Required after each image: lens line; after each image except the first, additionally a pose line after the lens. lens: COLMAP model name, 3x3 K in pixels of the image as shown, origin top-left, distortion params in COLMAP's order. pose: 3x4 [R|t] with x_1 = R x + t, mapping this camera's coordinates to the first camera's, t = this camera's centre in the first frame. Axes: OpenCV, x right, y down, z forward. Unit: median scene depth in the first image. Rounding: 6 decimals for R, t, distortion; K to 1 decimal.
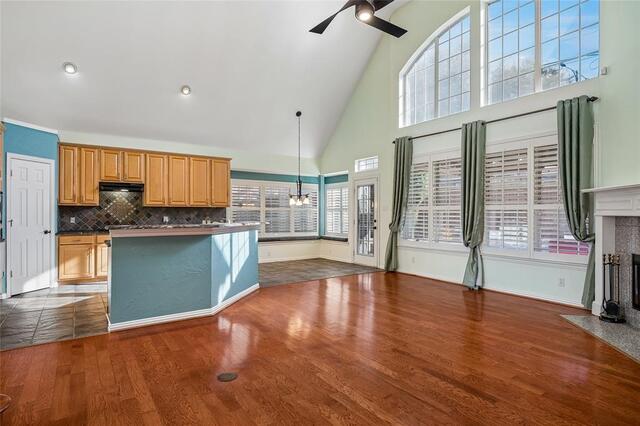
lens RADIAL K [[344.1, 0, 319.9], [0, 344.1, 210.9], [0, 0, 1]] dist [-0.002700, 0.000384]
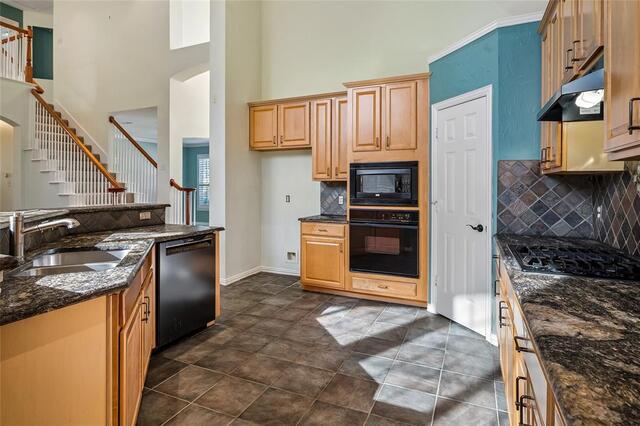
lens RADIAL K [[337.1, 0, 324.8], [0, 337.1, 190.1], [0, 0, 1]] dist [-0.000870, -0.000563]
pose [[-0.852105, -0.001467, -0.523370, -0.271296], [-0.002627, 0.999995, 0.001474, 0.002958], [0.523365, 0.002631, -0.852105, 1.104269]]
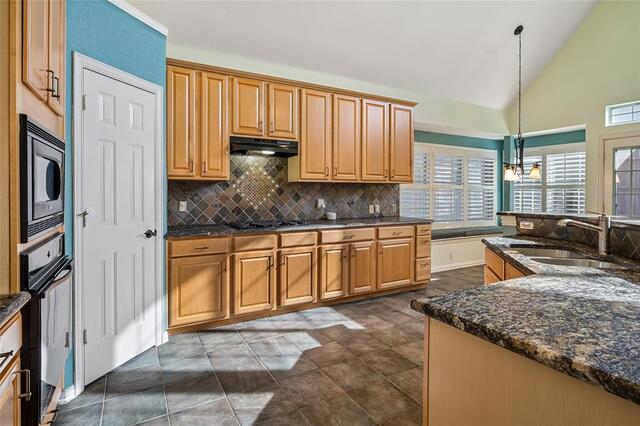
lens RADIAL K [[337.1, 0, 324.8], [0, 337.1, 190.1], [0, 0, 1]] dist [-0.000870, -0.000563]
pose [[0.995768, 0.001043, -0.091899, -0.424562], [-0.000699, 0.999993, 0.003769, -0.001564], [0.091902, -0.003689, 0.995761, 0.460847]]
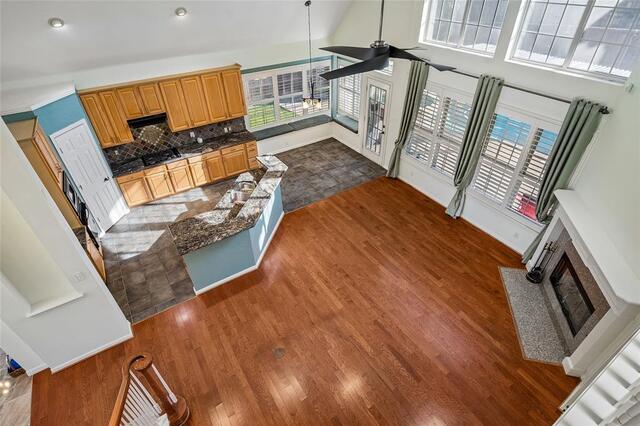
lens RADIAL K [[330.0, 0, 320.4], [0, 330.0, 210.3], [0, 0, 1]] dist [-0.002343, -0.001040]
pose [[0.999256, 0.004998, -0.038244, 0.005416], [0.019046, 0.798290, 0.601972, -0.450429], [0.033538, -0.602253, 0.797600, 0.025016]]
